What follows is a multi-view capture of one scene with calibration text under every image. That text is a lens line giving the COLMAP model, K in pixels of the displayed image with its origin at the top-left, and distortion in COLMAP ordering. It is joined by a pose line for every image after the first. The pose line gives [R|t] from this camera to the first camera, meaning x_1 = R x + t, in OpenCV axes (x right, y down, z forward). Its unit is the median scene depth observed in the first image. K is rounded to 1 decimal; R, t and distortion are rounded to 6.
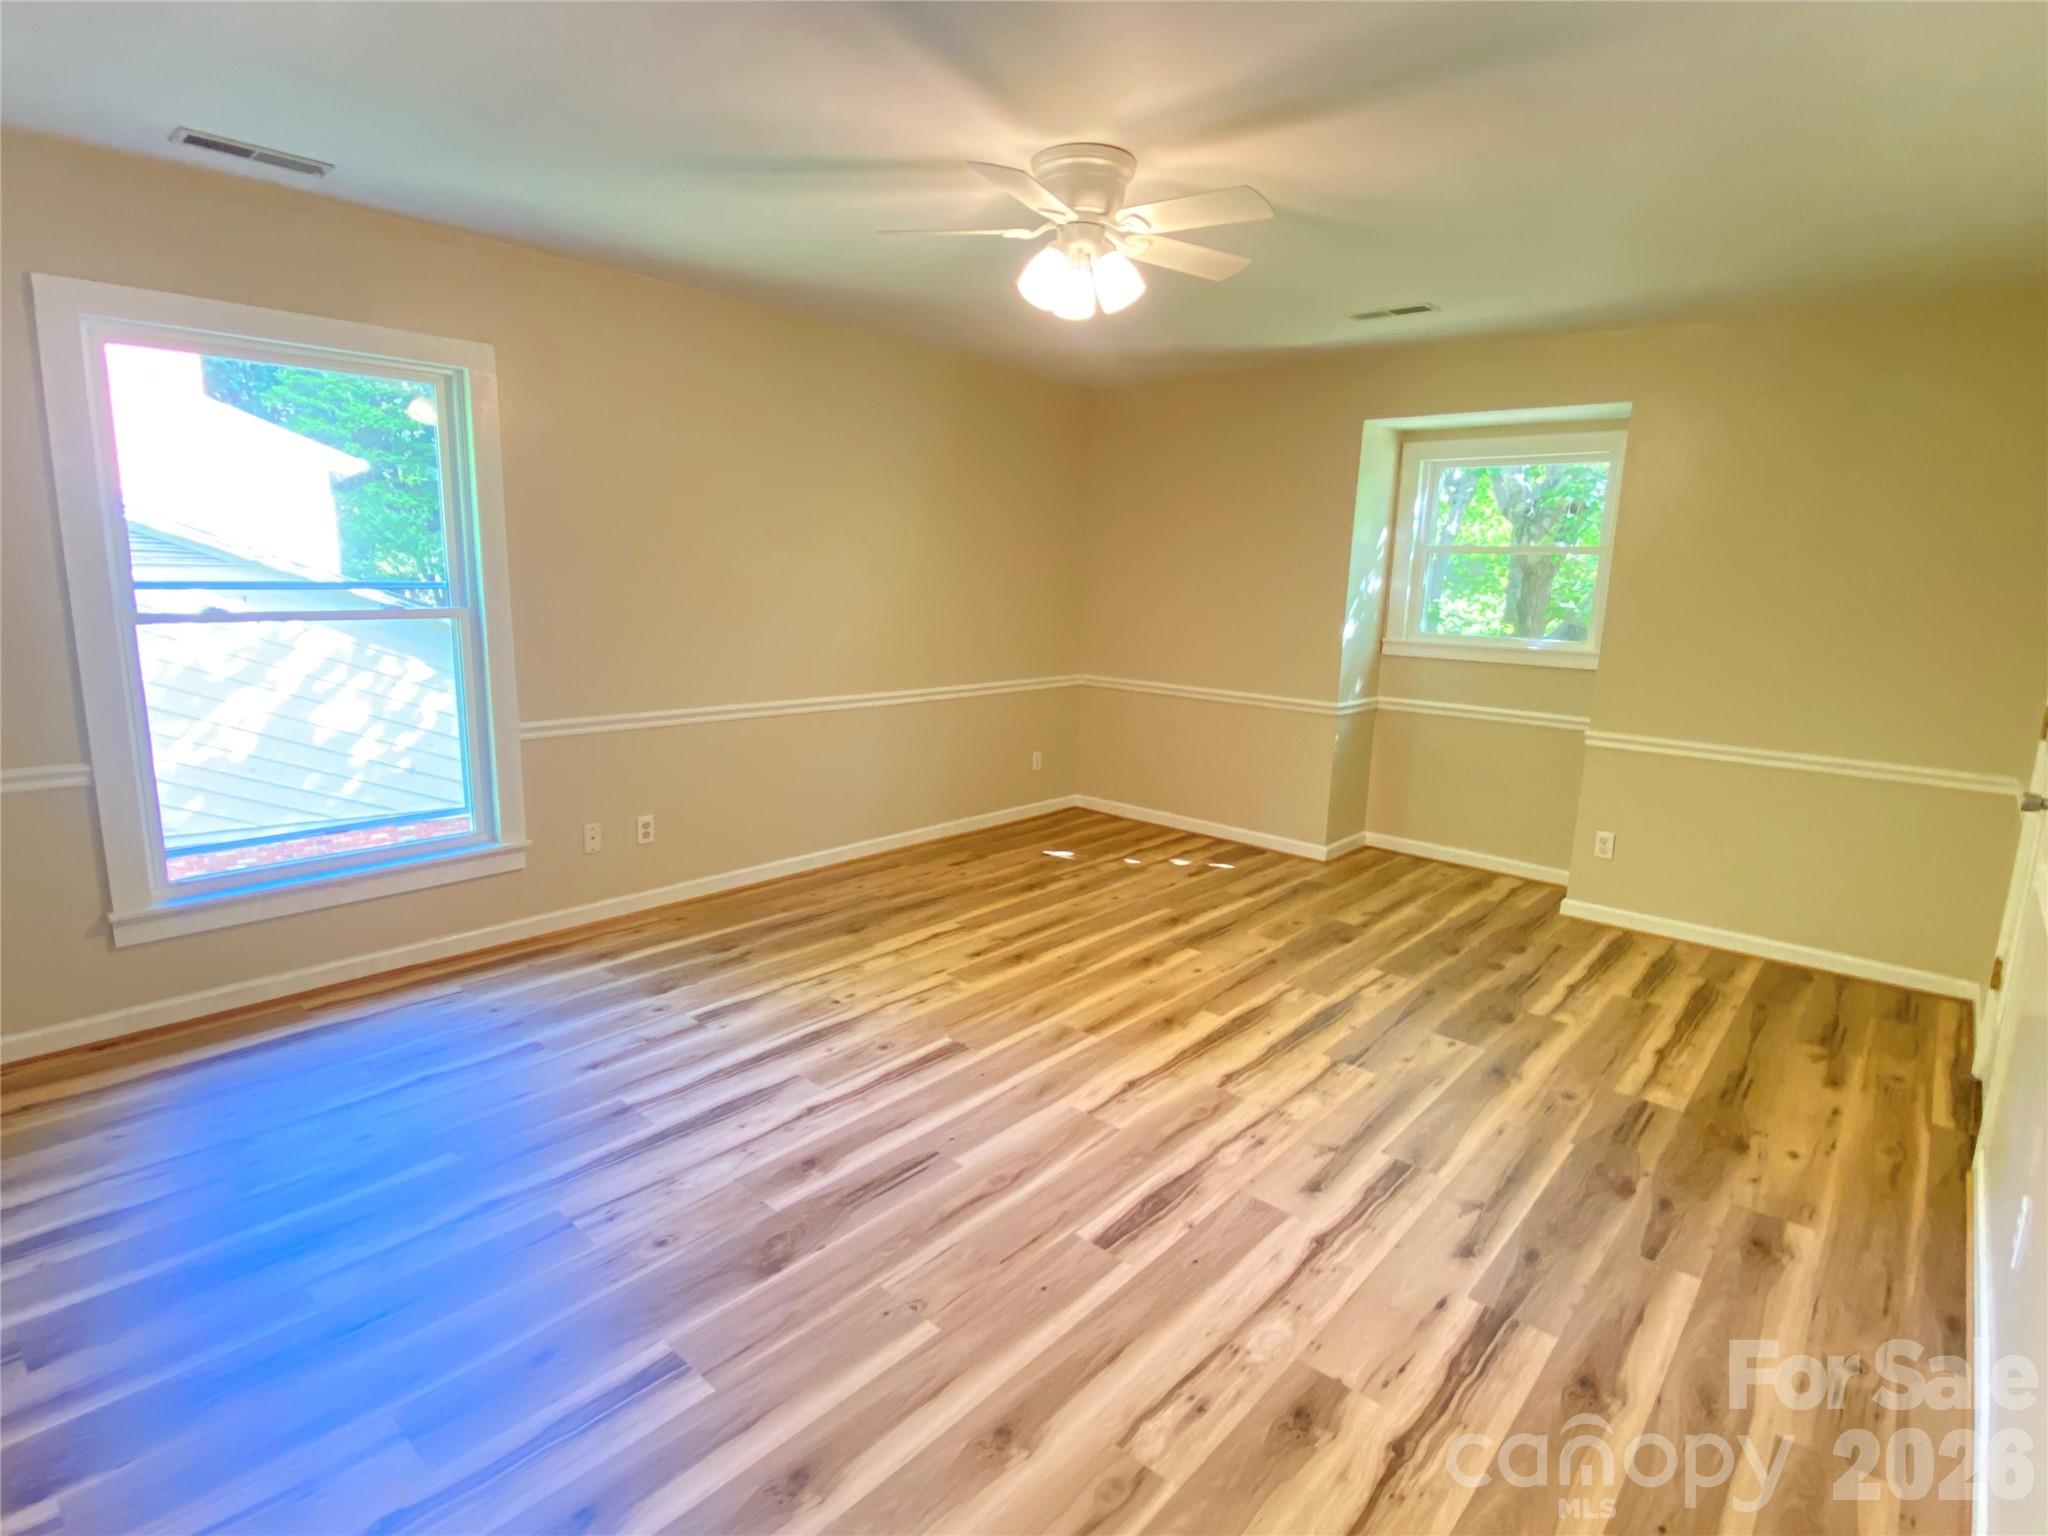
lens RADIAL K [[1080.1, 0, 1005.4], [0, 1080.1, 757.6], [0, 0, 1]] dist [0.001466, -0.004152]
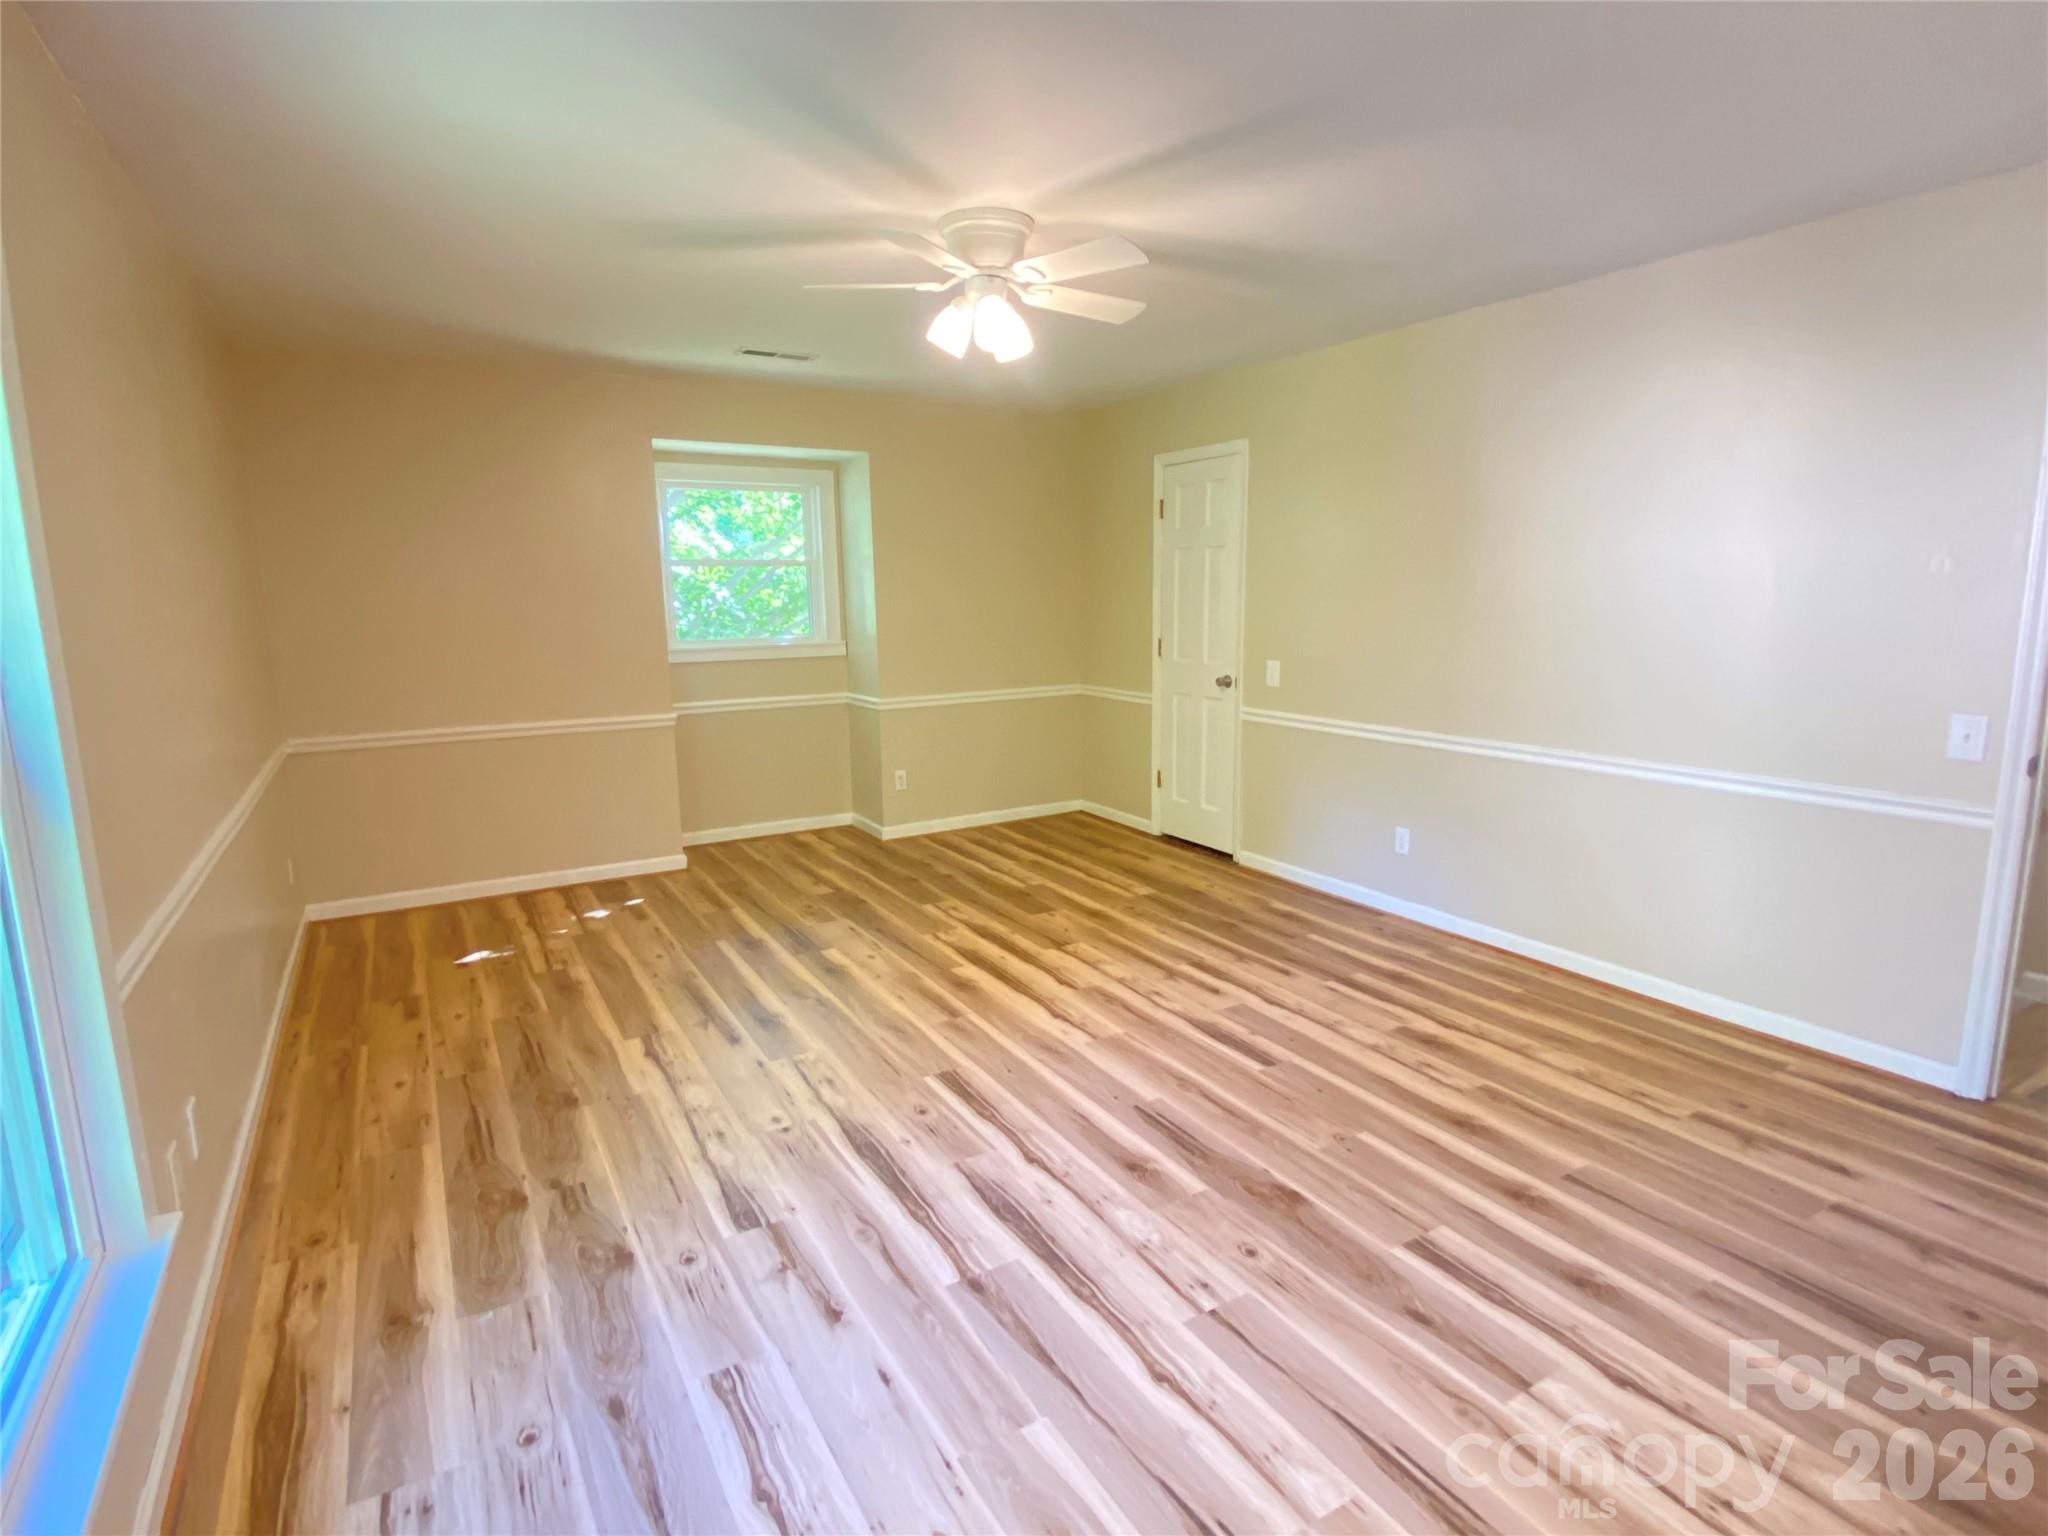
lens RADIAL K [[1080.1, 0, 1020.4], [0, 1080.1, 762.0], [0, 0, 1]] dist [0.001466, -0.004152]
pose [[0.309915, -0.203304, 0.928773, -0.802176], [0.203588, 0.968402, 0.144045, -0.126540], [-0.928711, 0.144446, 0.341513, 0.503576]]
